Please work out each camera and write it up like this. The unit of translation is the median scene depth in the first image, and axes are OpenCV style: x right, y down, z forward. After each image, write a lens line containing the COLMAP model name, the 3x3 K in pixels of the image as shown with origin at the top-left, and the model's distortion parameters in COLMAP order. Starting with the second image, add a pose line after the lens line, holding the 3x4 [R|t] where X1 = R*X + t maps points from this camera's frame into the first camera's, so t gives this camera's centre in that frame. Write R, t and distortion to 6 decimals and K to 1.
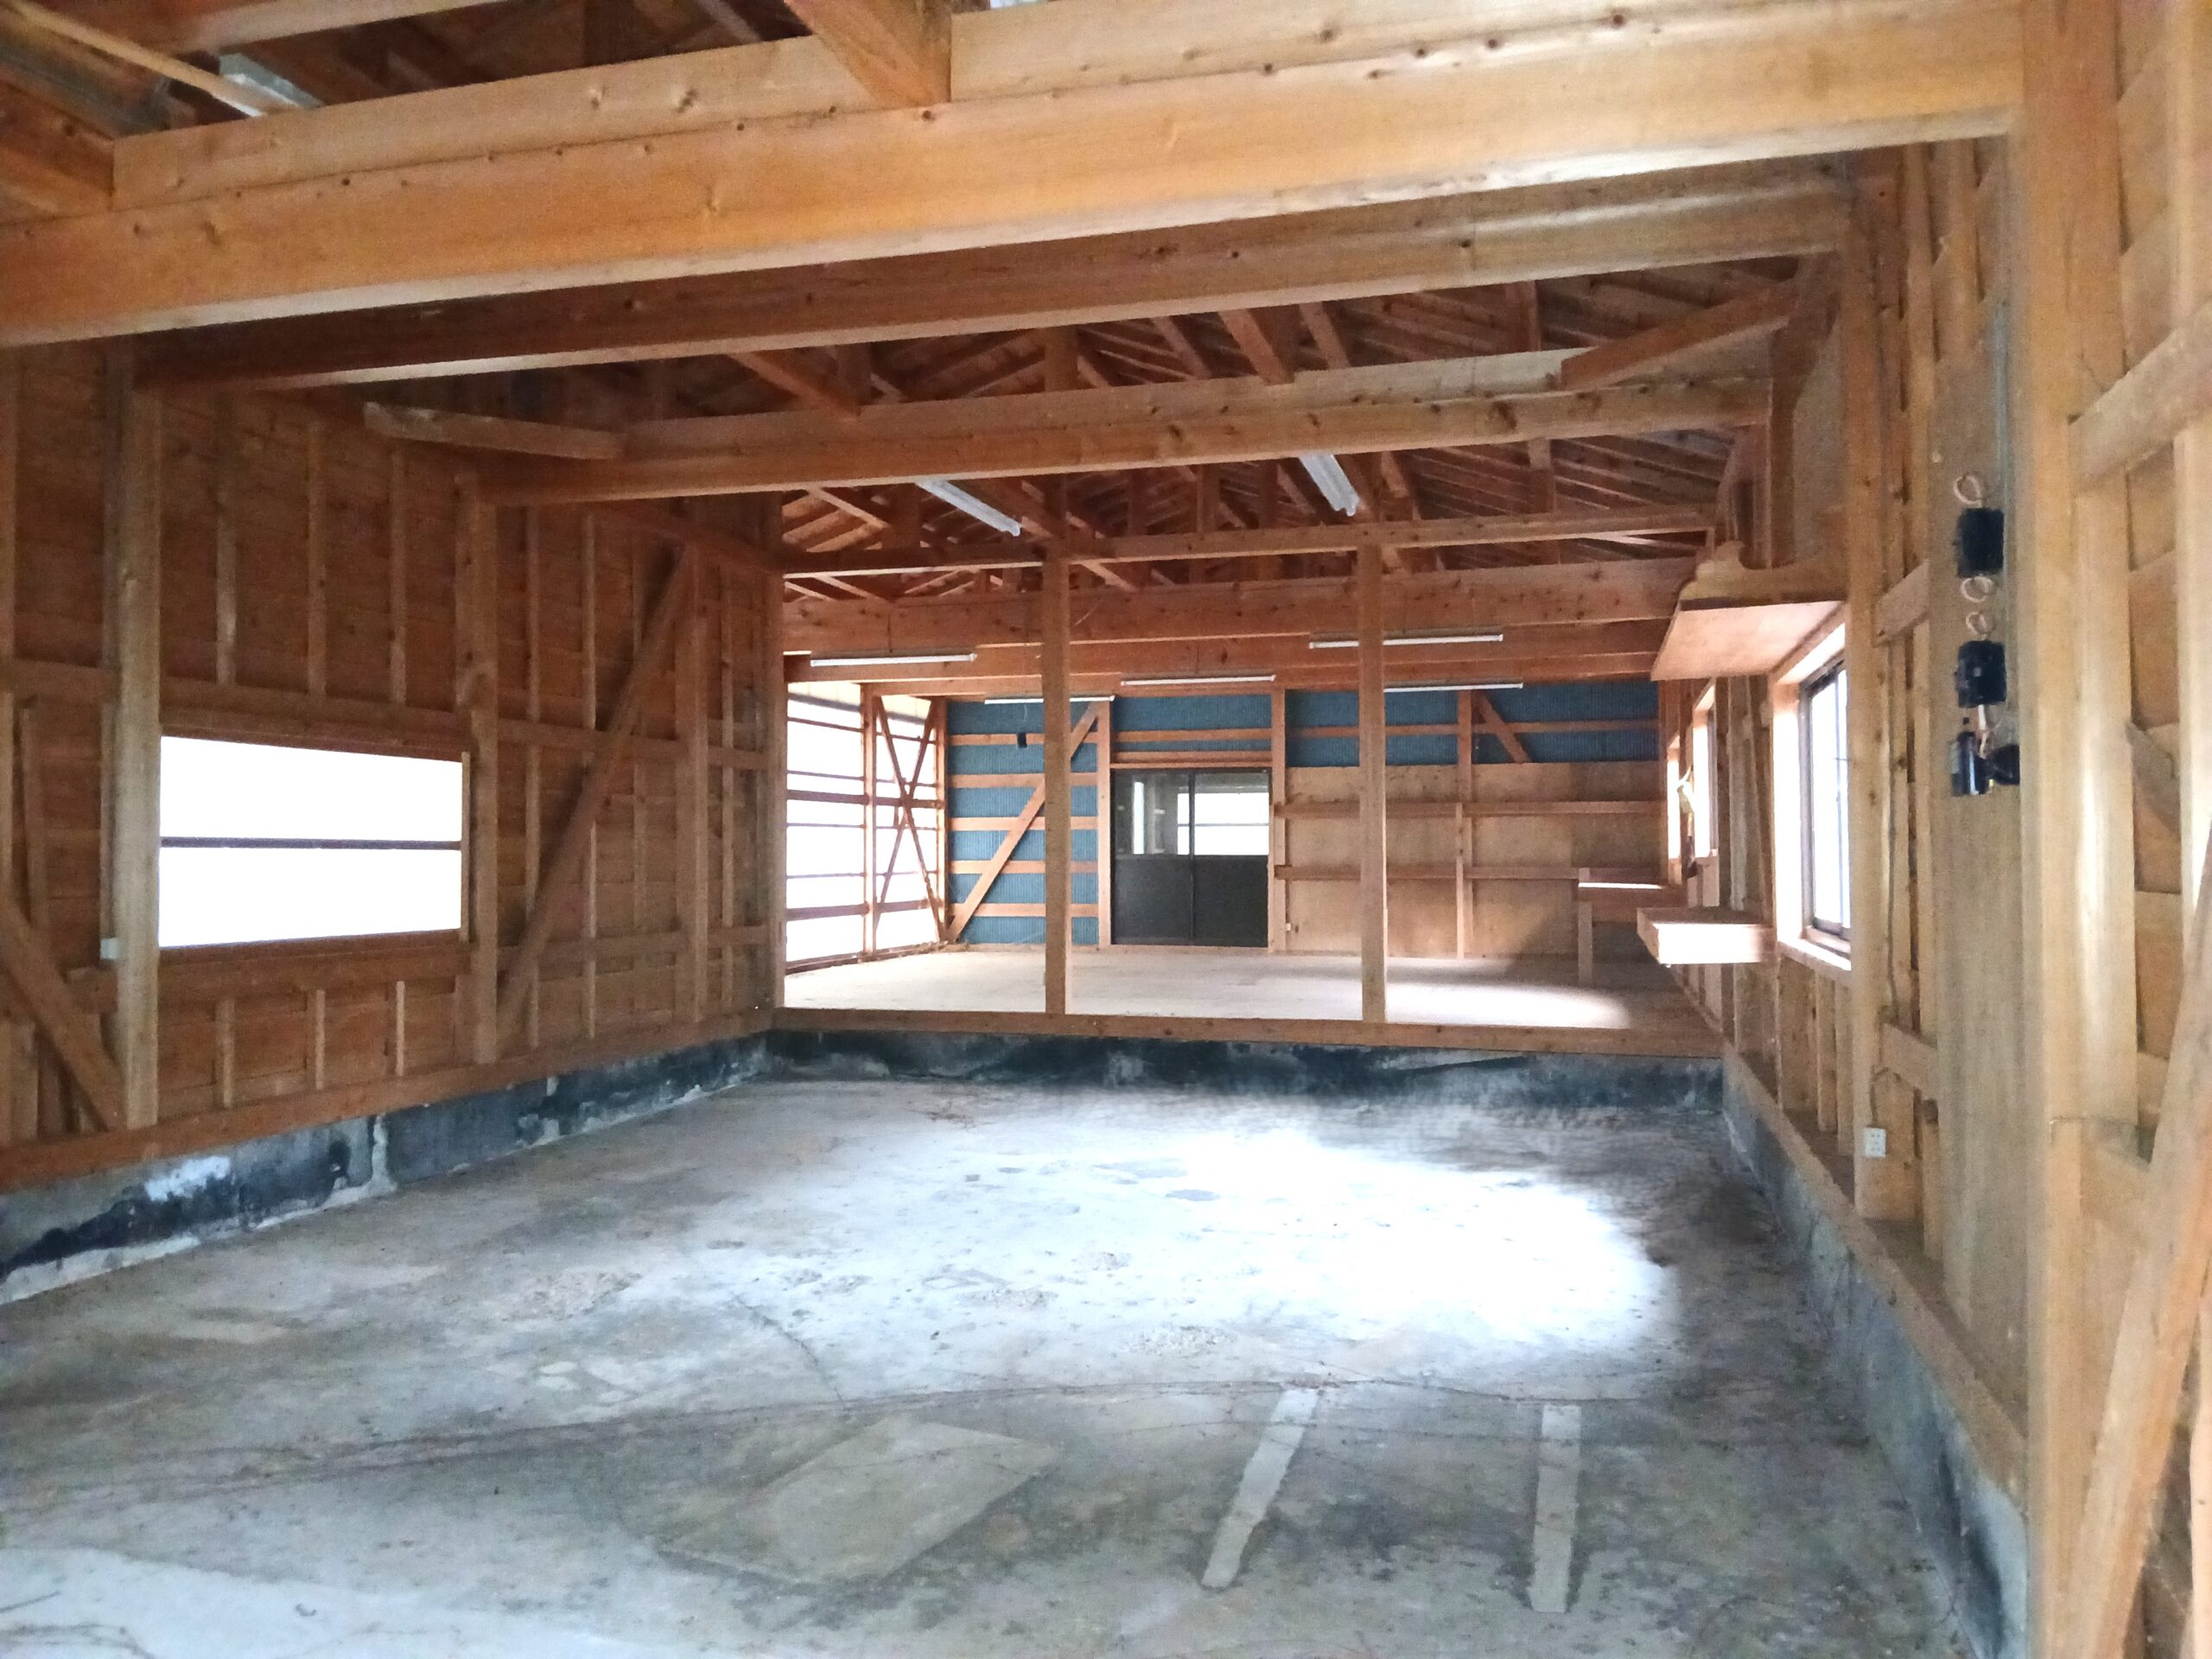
lens RADIAL K [[1651.4, 0, 1115.6], [0, 1651.4, 842.3], [0, 0, 1]] dist [0.123287, -0.209874]
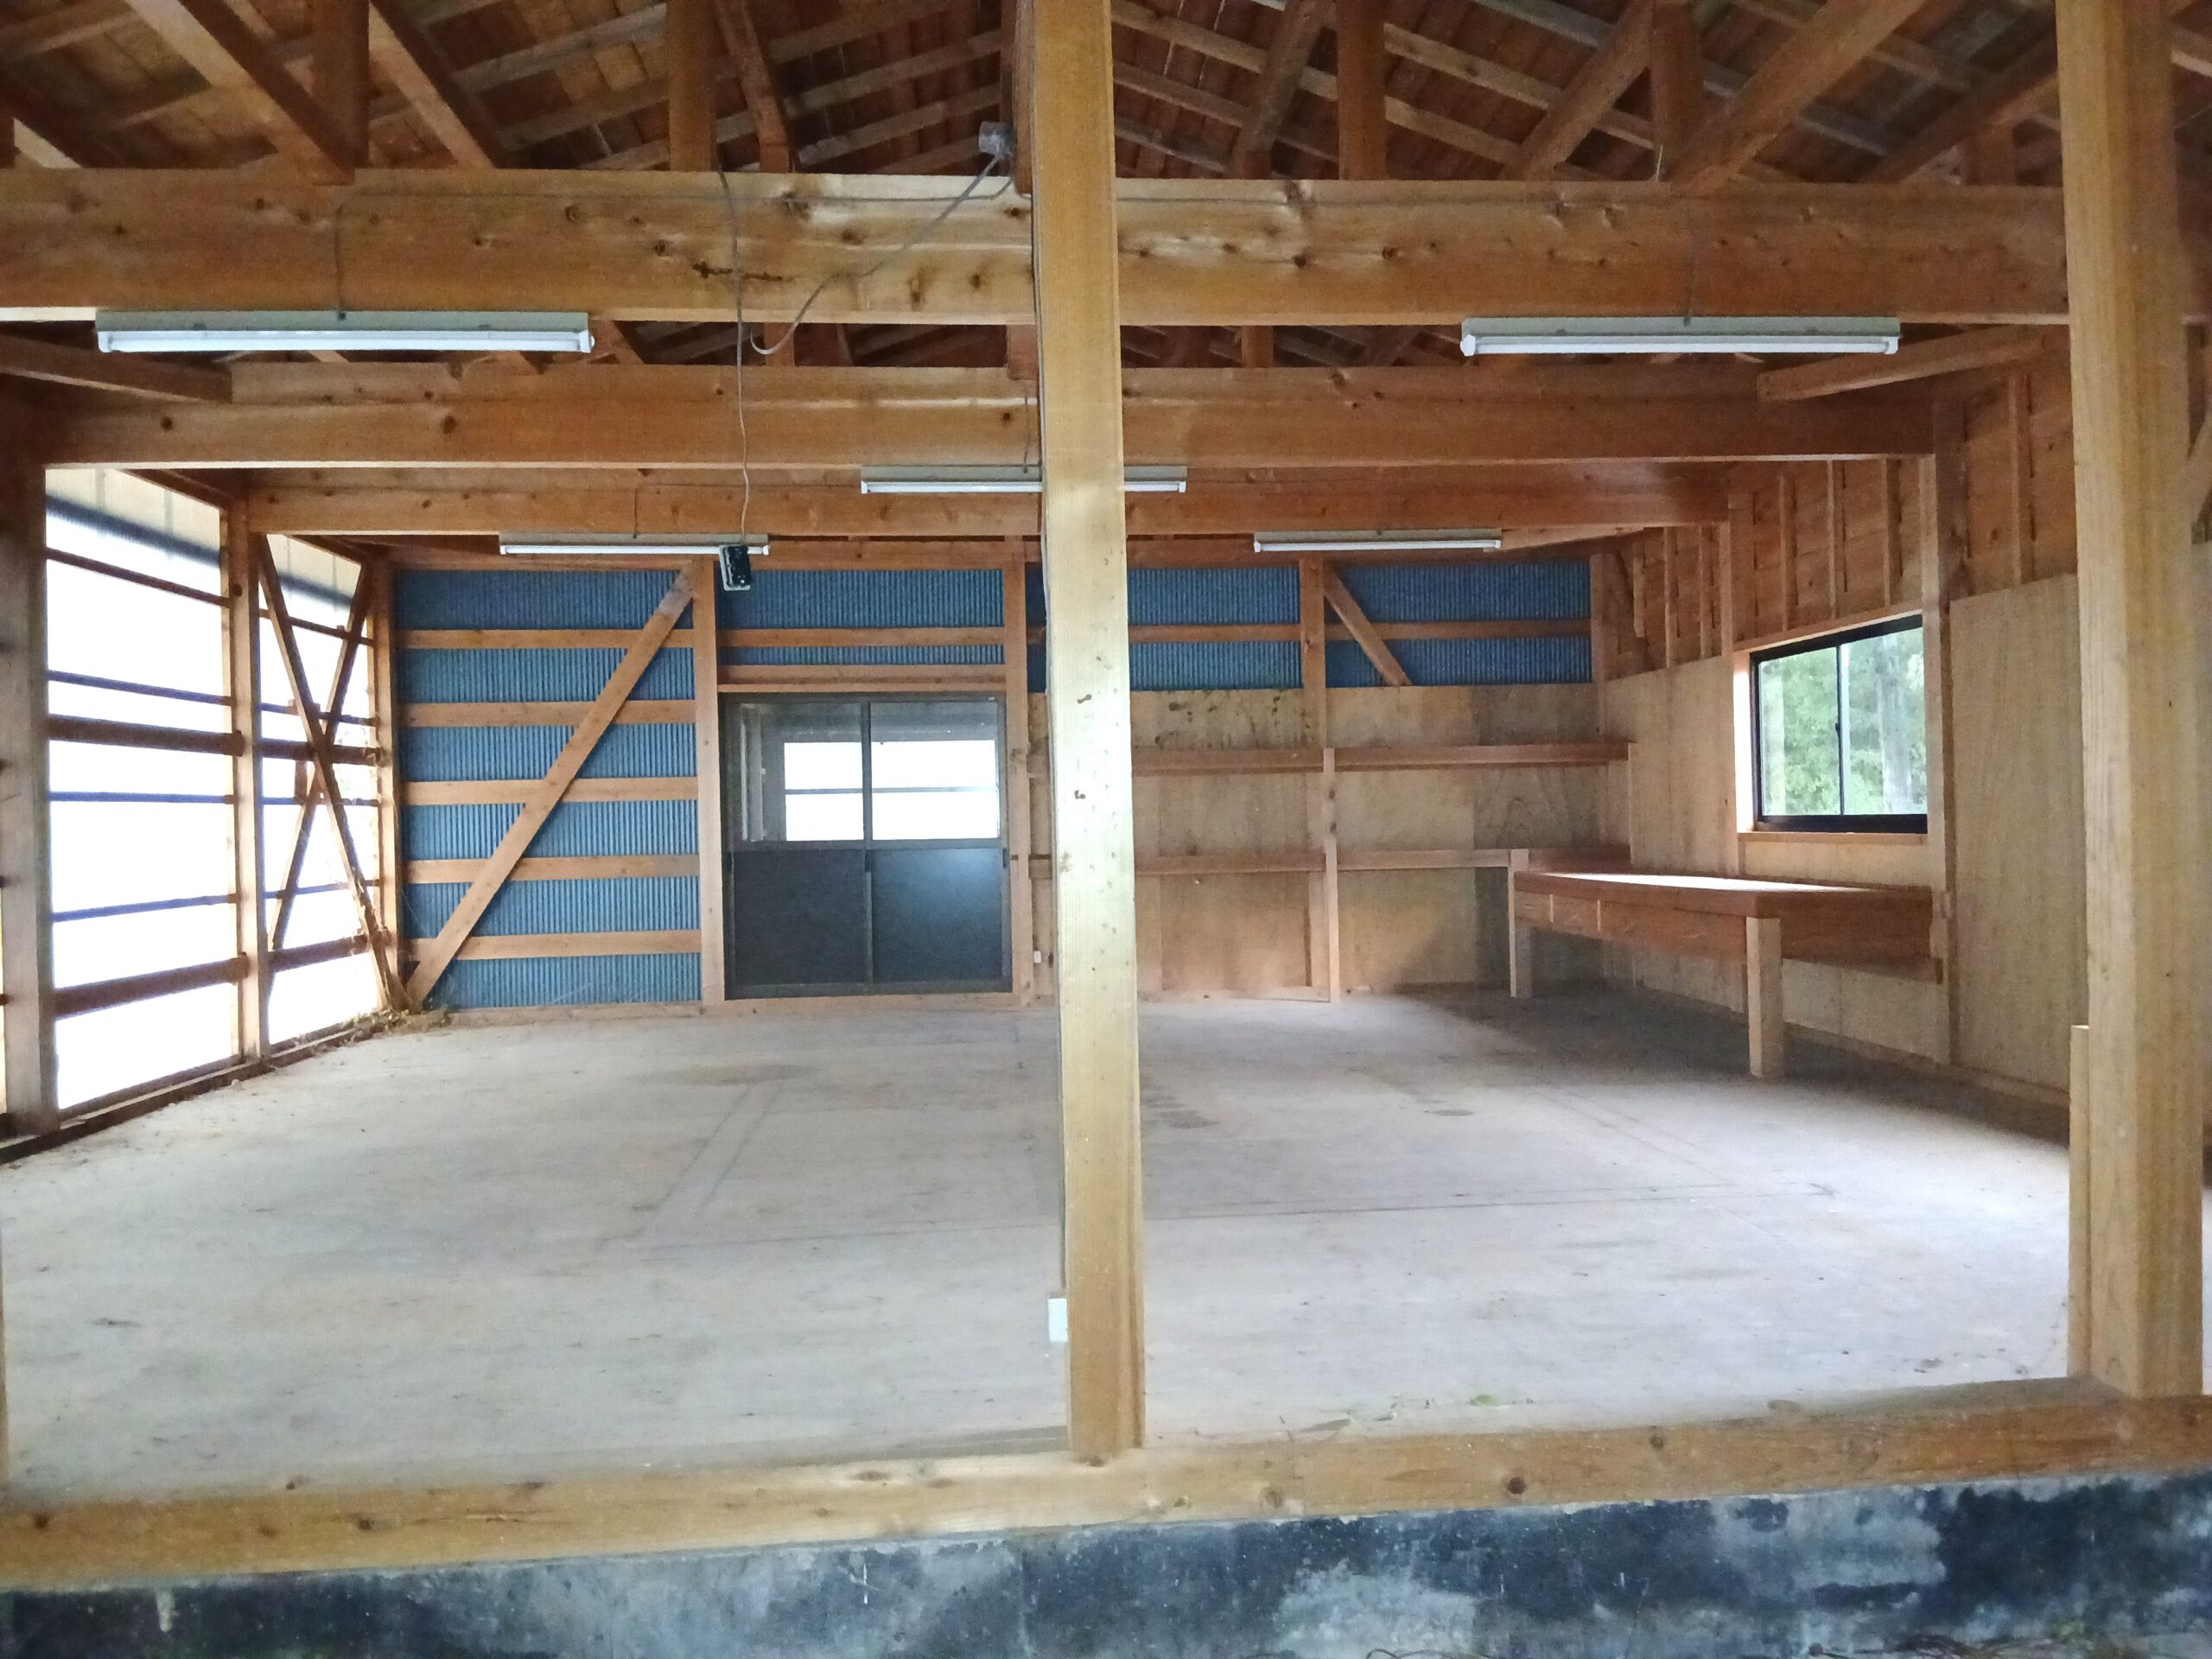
lens RADIAL K [[1702.0, 0, 1138.7], [0, 1702.0, 825.9], [0, 0, 1]] dist [0.132634, -0.153335]
pose [[0.936711, -0.019320, 0.349570, -0.080120], [0.016540, 0.999803, 0.010938, -0.002844], [-0.349712, -0.004464, 0.936846, 0.414406]]
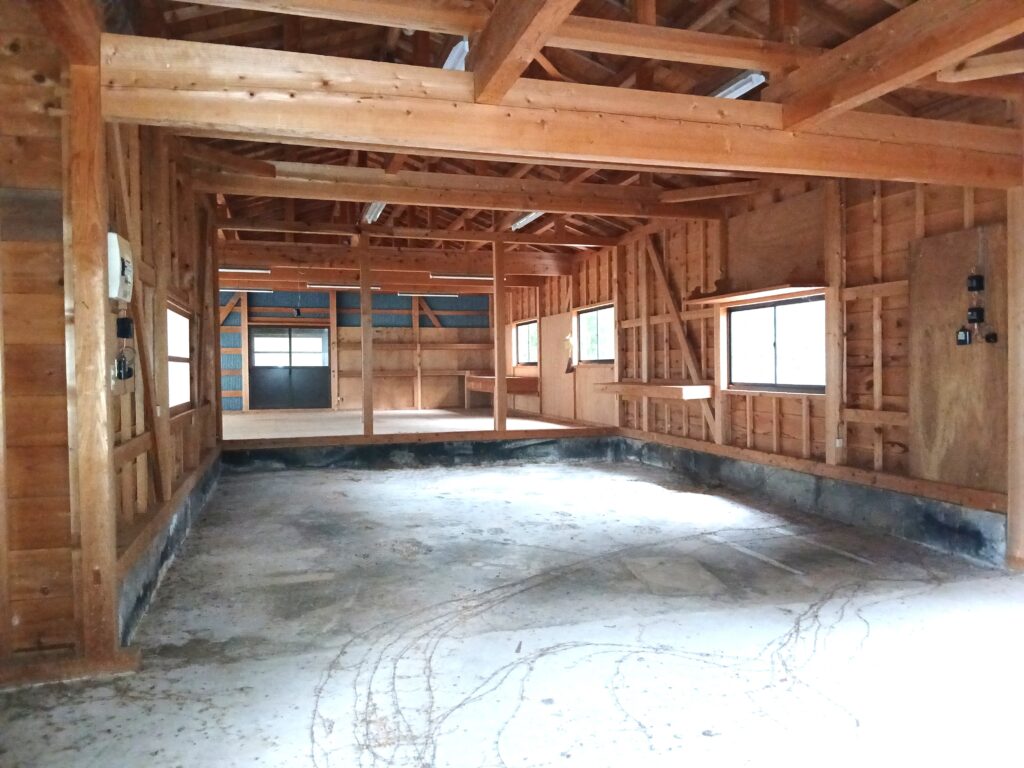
lens RADIAL K [[764.5, 0, 516.4], [0, 764.5, 389.9], [0, 0, 1]] dist [0.123287, -0.209874]
pose [[0.848165, -0.022335, 0.529262, -0.247508], [0.002620, 0.999275, 0.037971, 0.000972], [-0.529726, -0.030819, 0.847609, -0.004019]]
